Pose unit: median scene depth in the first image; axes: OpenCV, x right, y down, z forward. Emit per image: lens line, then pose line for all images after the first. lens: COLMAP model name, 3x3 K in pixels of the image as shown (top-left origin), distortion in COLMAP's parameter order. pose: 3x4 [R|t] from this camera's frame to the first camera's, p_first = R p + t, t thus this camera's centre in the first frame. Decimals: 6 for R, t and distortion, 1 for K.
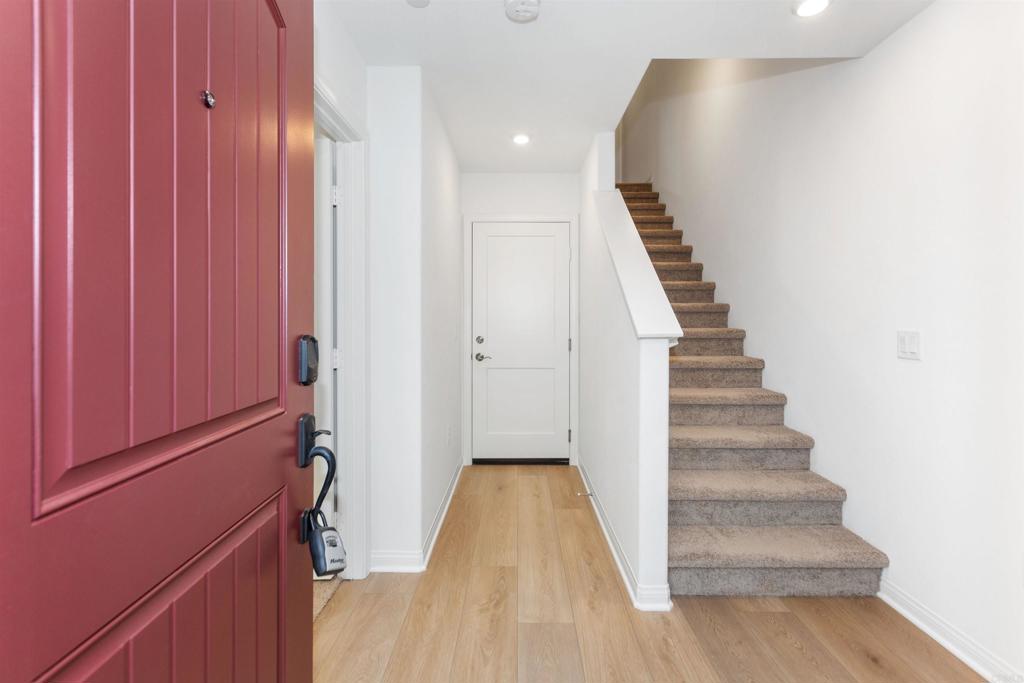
lens RADIAL K [[473.1, 0, 516.1], [0, 473.1, 334.5], [0, 0, 1]] dist [0.004992, -0.000238]
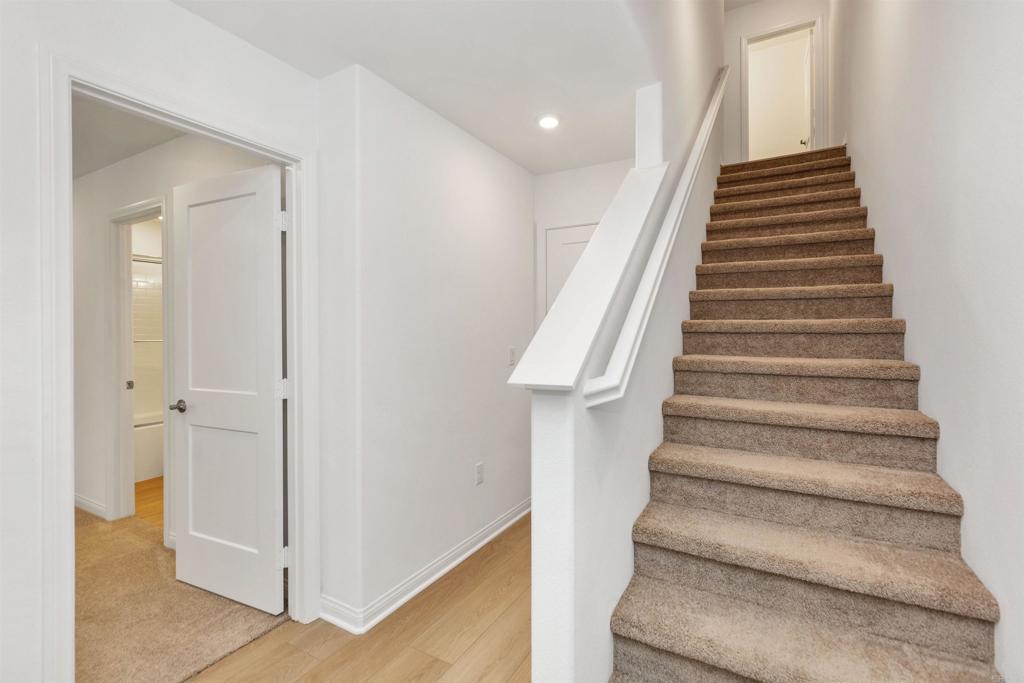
lens RADIAL K [[473.1, 0, 510.4], [0, 473.1, 336.3], [0, 0, 1]] dist [0.004992, -0.000238]
pose [[0.871026, 0.004007, -0.491220, 0.357563], [-0.015097, 0.999713, -0.018615, -0.028632], [0.491004, 0.023631, 0.870837, 0.271442]]
